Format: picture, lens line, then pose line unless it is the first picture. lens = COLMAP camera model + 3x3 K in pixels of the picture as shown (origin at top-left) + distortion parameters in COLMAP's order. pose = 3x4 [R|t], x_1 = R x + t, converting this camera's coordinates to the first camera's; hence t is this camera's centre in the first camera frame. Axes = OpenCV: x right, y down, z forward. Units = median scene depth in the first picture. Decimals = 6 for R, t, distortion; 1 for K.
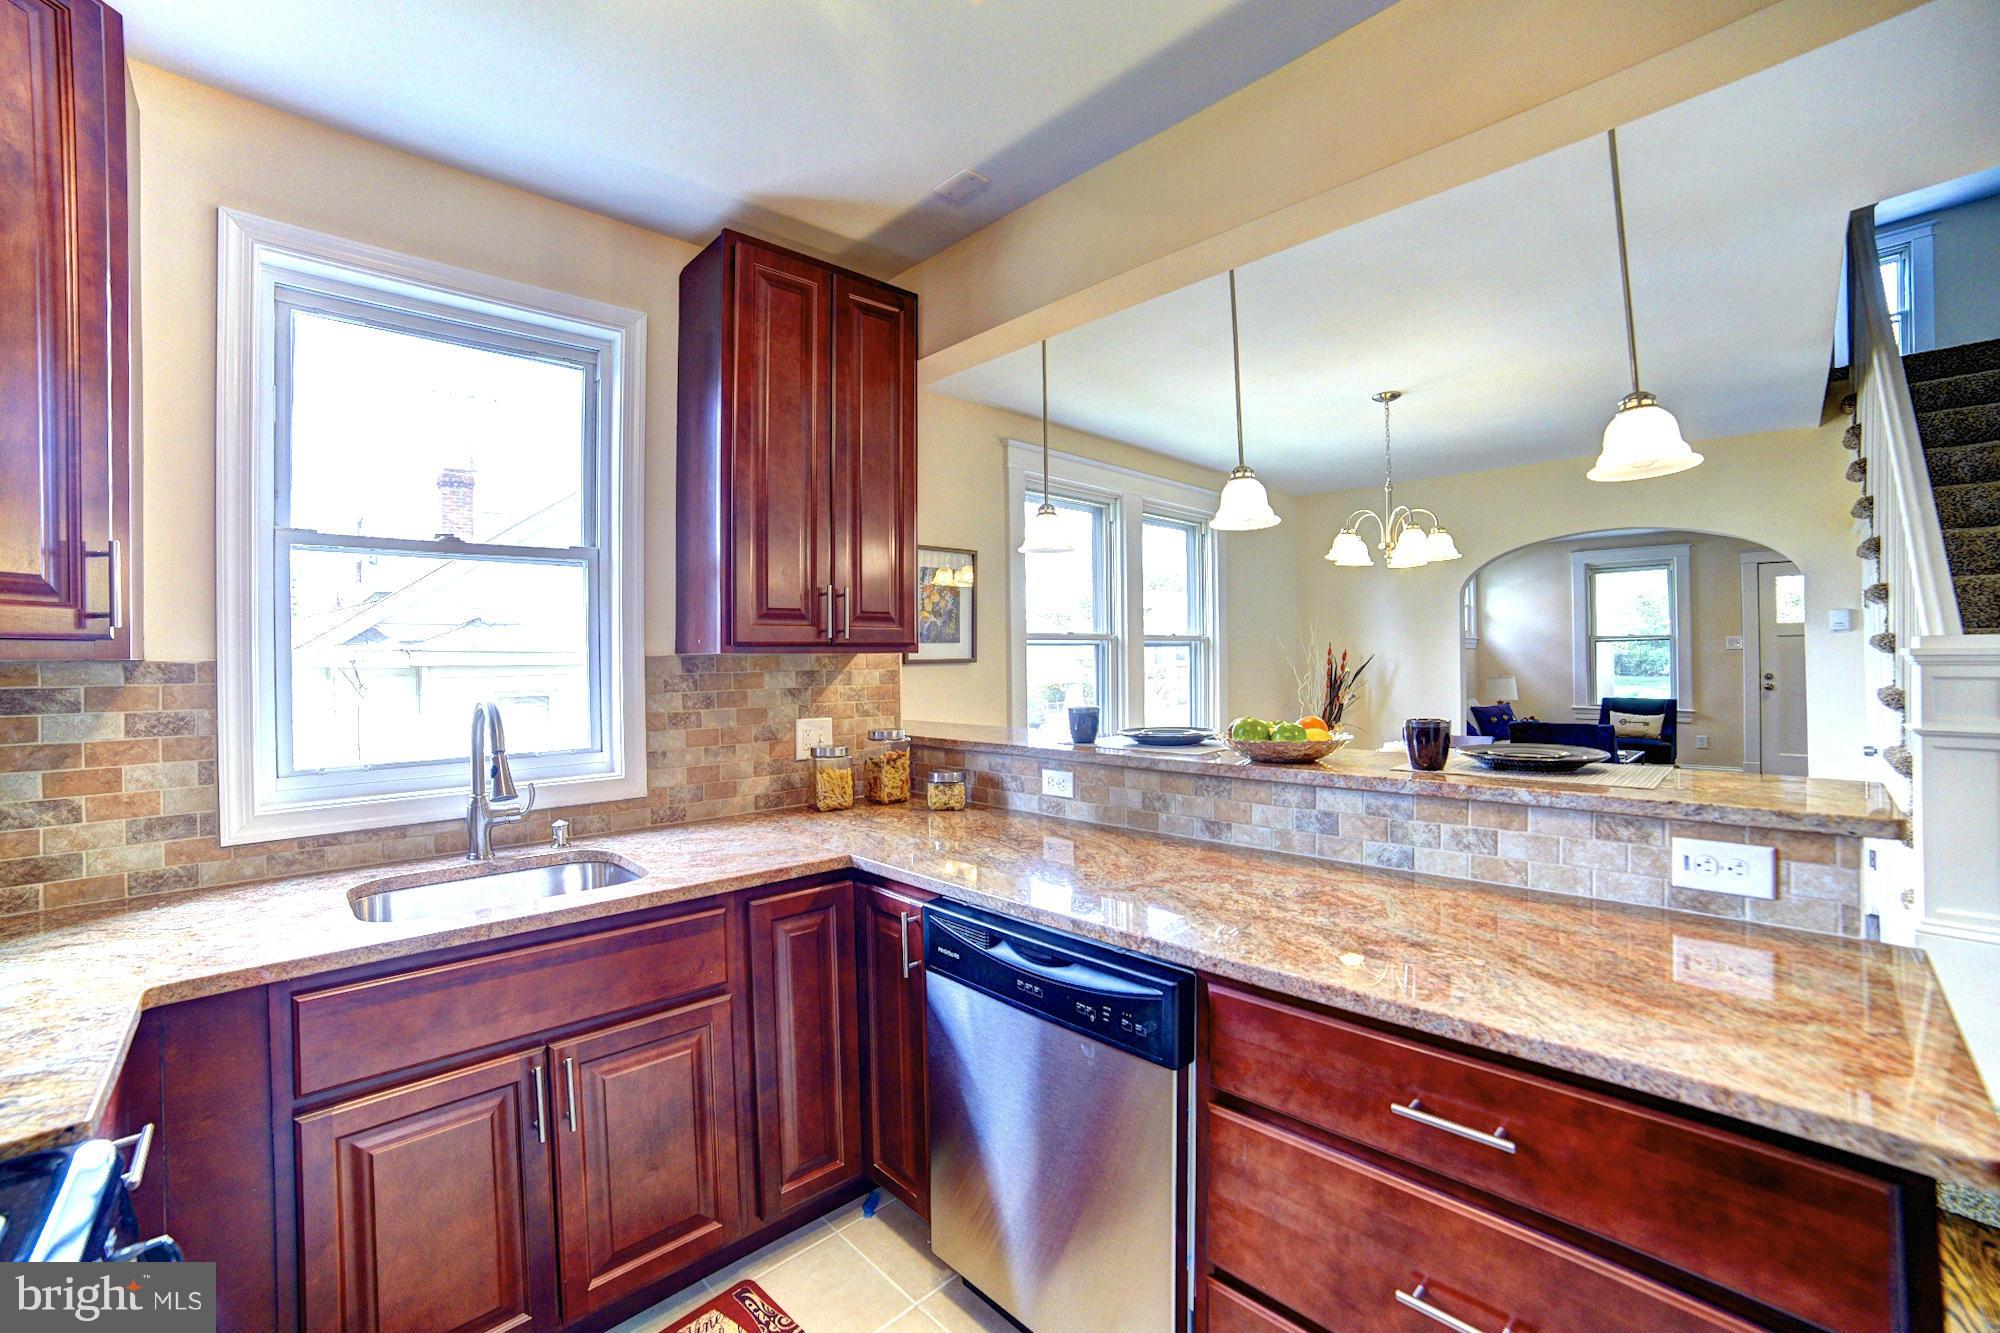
lens RADIAL K [[810.4, 0, 988.6], [0, 810.4, 650.2], [0, 0, 1]] dist [-0.103625, 0.037640]
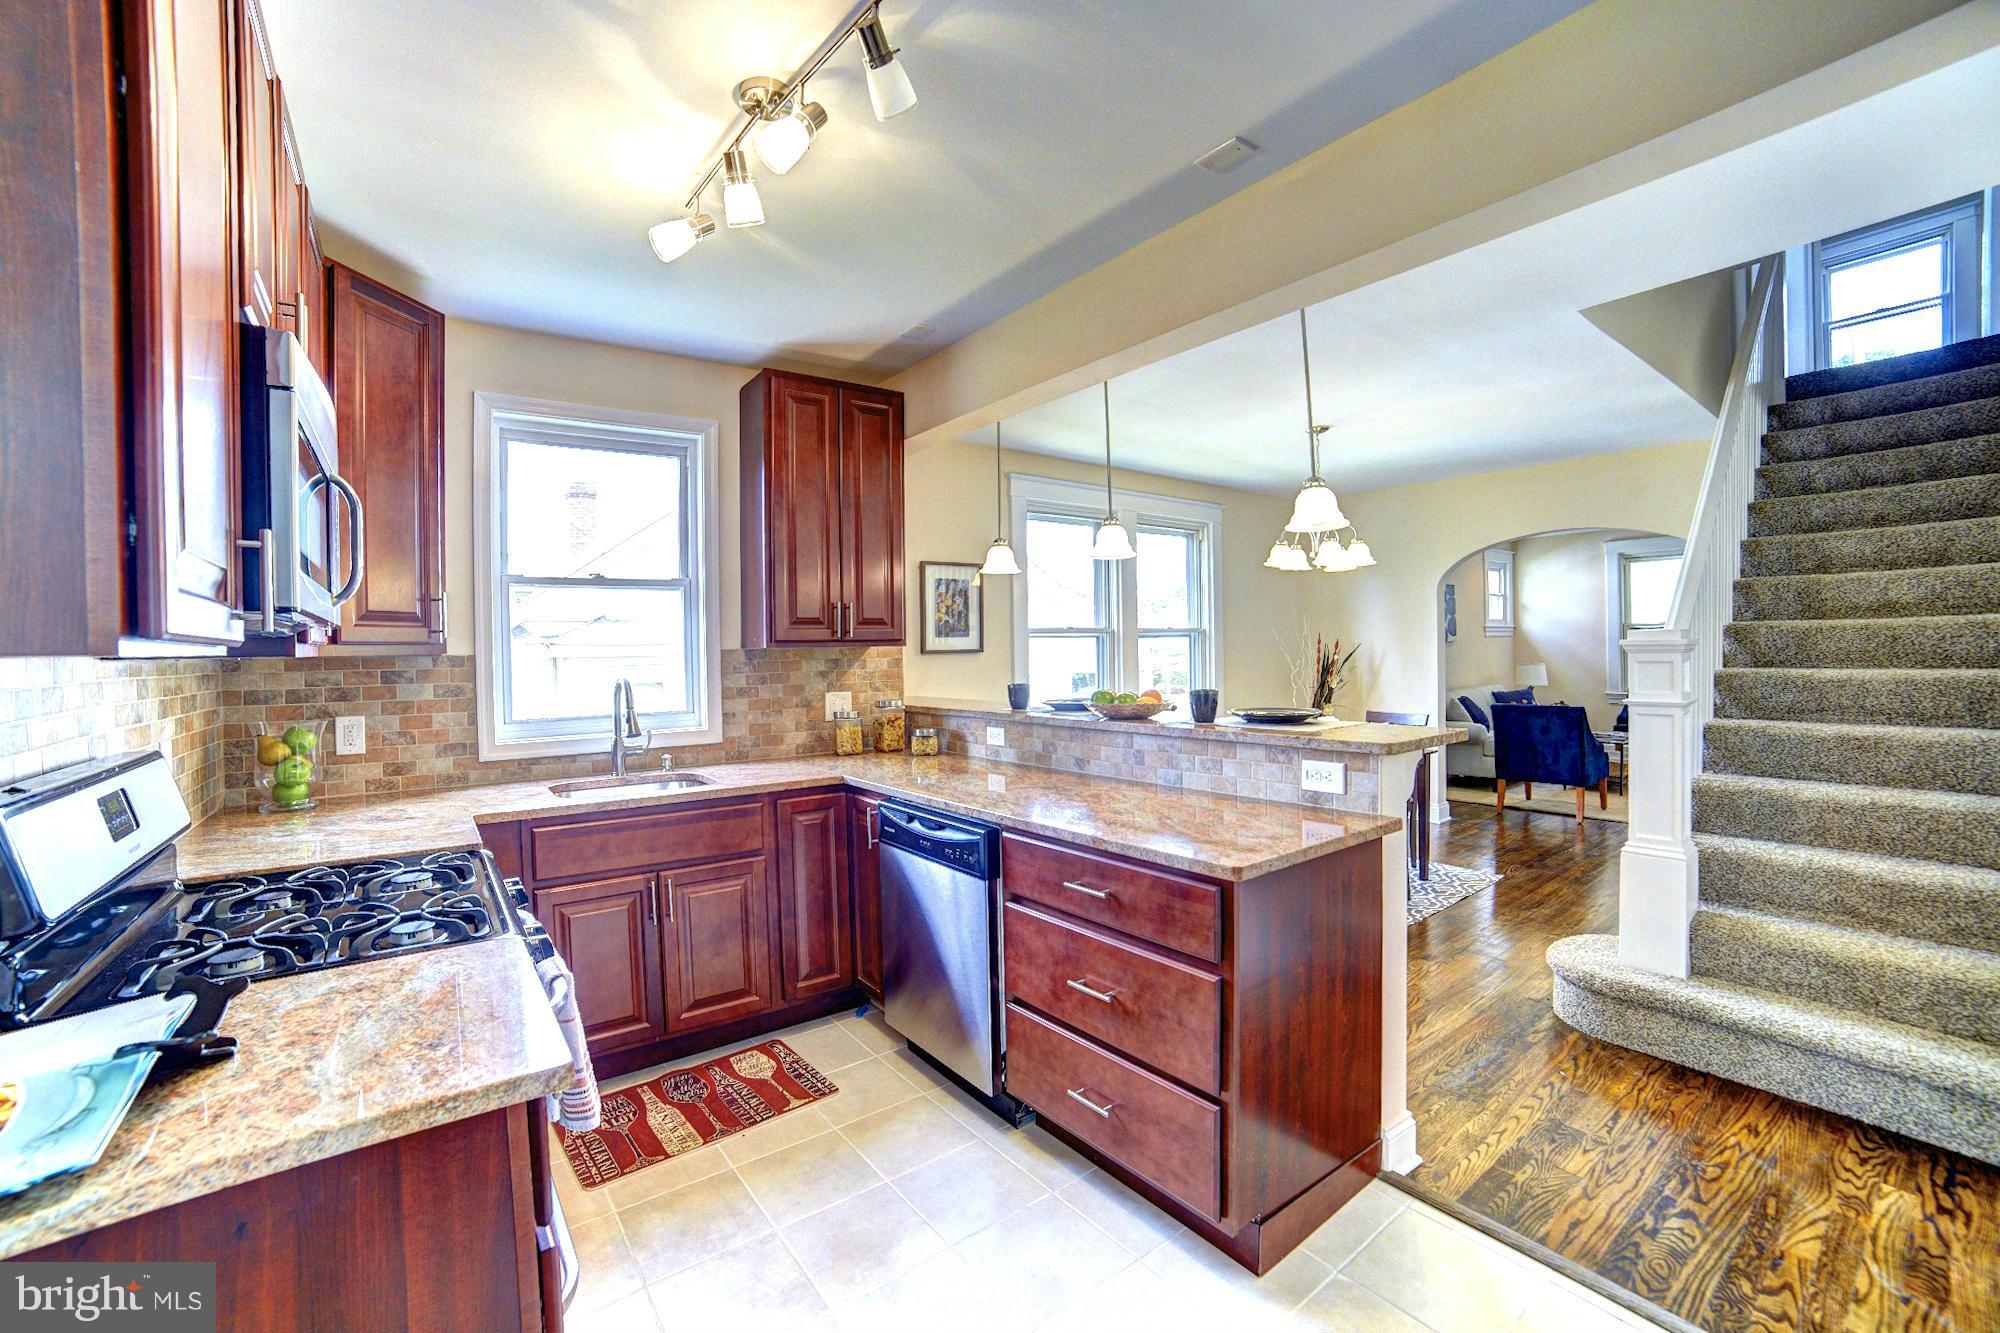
lens RADIAL K [[810.4, 0, 988.6], [0, 810.4, 650.2], [0, 0, 1]] dist [-0.103625, 0.037640]
pose [[0.992426, -0.004842, -0.122745, 0.278811], [0.006536, 0.999889, 0.013399, -0.009174], [0.122666, -0.014099, 0.992348, -0.480794]]
